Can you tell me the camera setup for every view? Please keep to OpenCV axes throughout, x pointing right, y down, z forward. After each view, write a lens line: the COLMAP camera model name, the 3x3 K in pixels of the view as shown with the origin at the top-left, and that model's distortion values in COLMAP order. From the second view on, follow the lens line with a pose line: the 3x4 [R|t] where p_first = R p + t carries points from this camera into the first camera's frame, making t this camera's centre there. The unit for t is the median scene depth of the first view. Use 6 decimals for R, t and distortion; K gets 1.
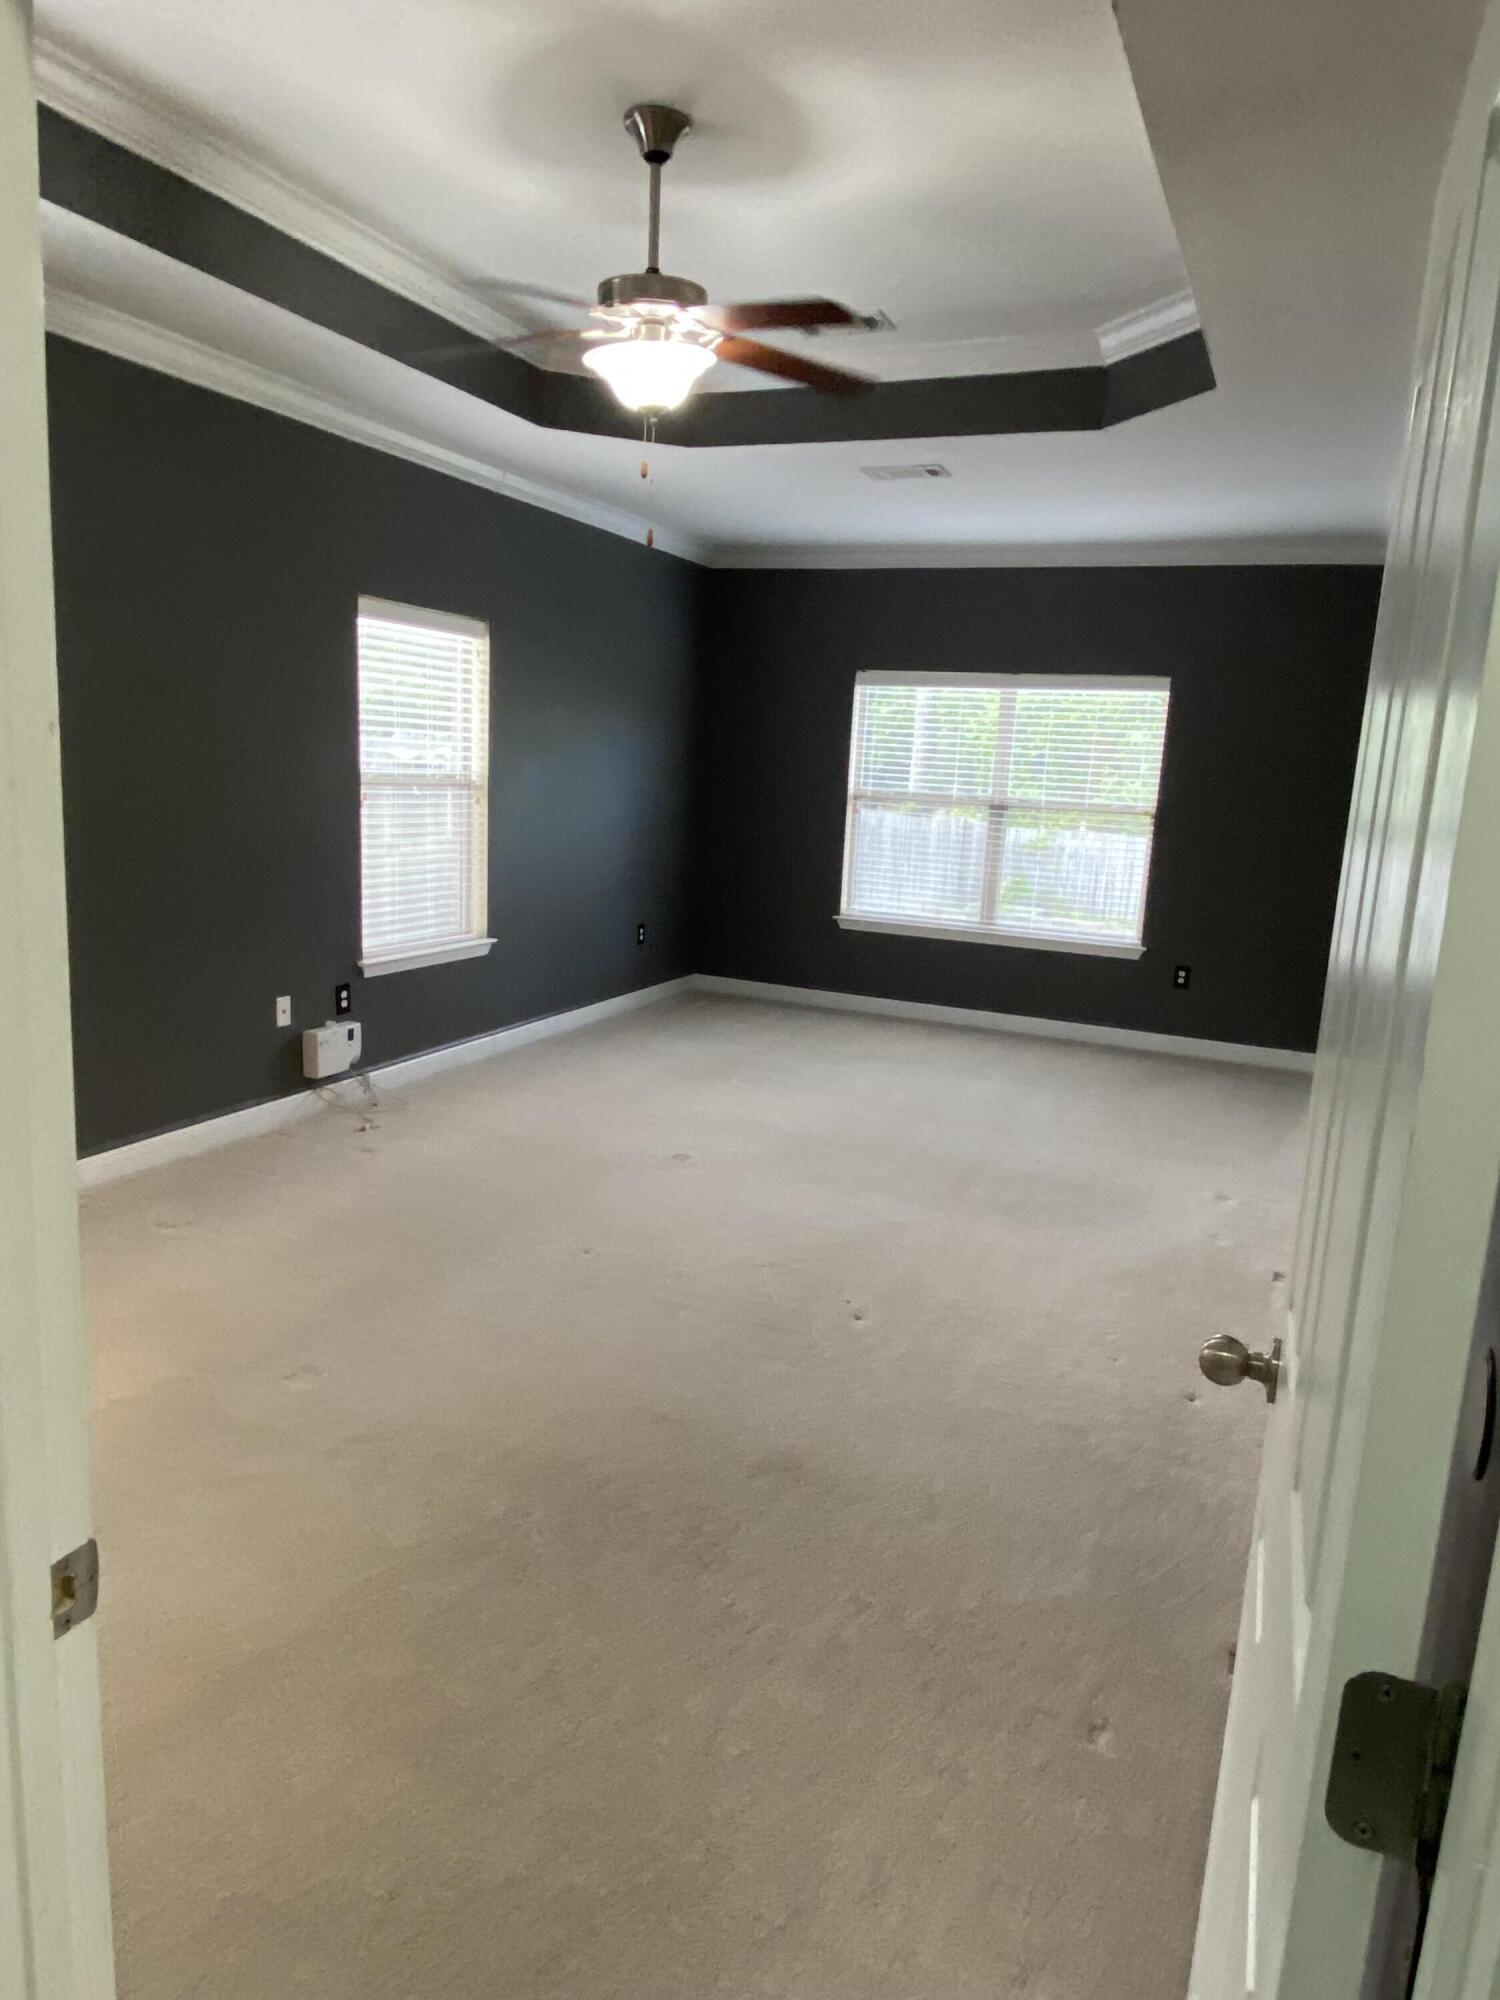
lens RADIAL K [[1271.3, 0, 732.2], [0, 1271.3, 998.7], [0, 0, 1]] dist [0.032781, -0.007437]
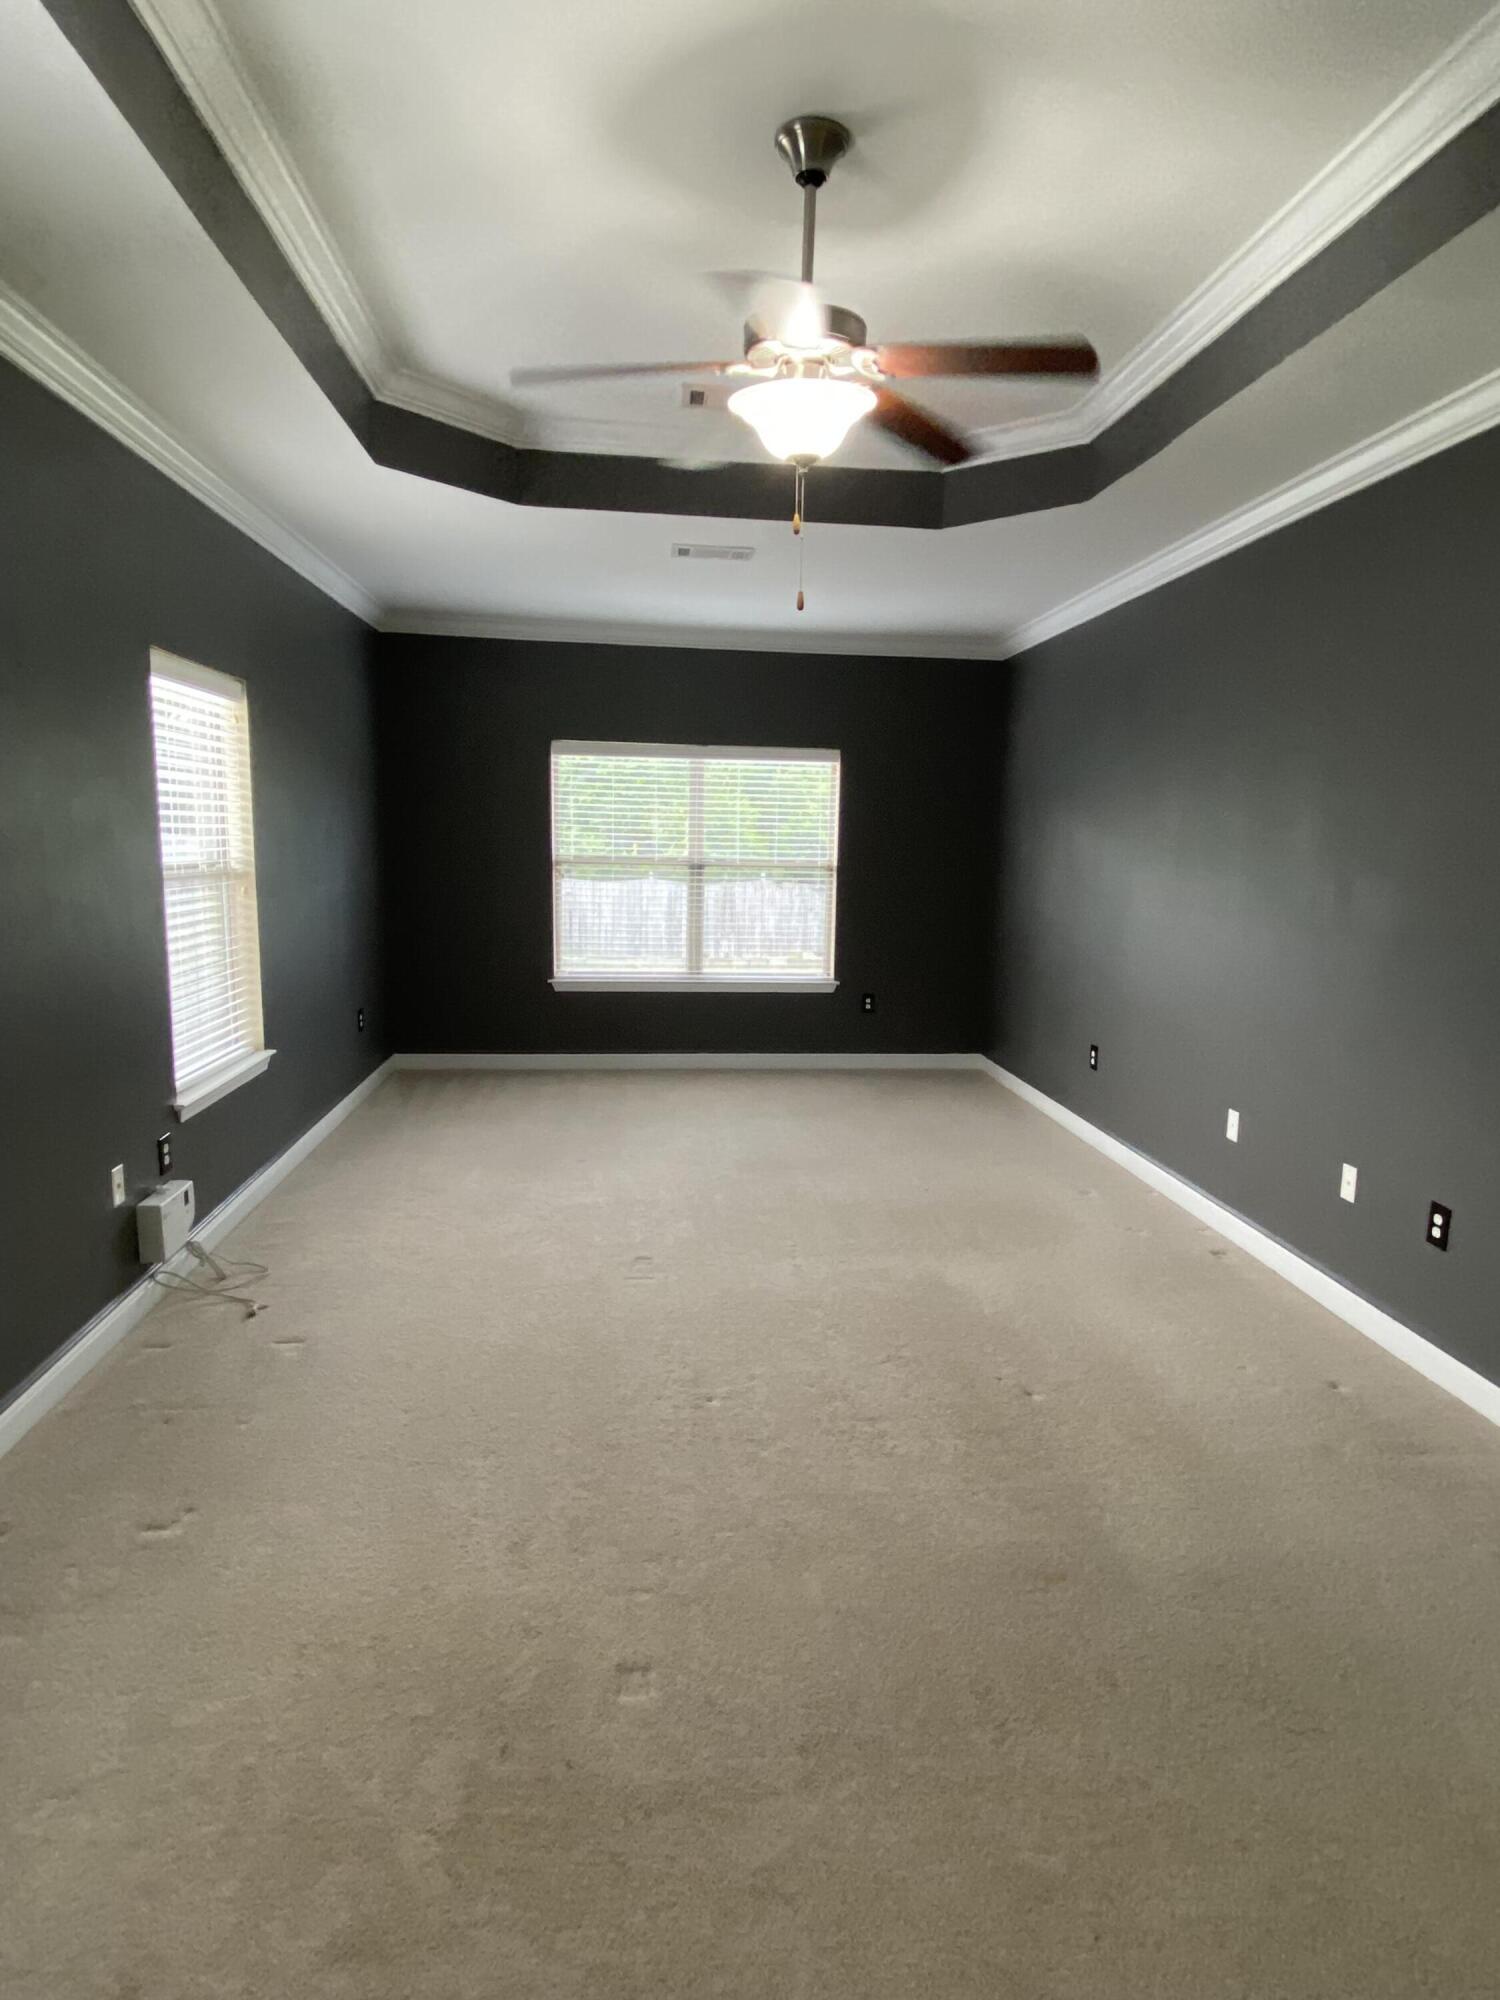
lens RADIAL K [[1101.5, 0, 797.2], [0, 1101.5, 1020.7], [0, 0, 1]] dist [0.000248, -0.010101]
pose [[0.865046, -0.116618, 0.487950, -0.205715], [0.116212, 0.992733, 0.031237, -0.041330], [-0.488047, 0.029684, 0.872312, 0.147715]]
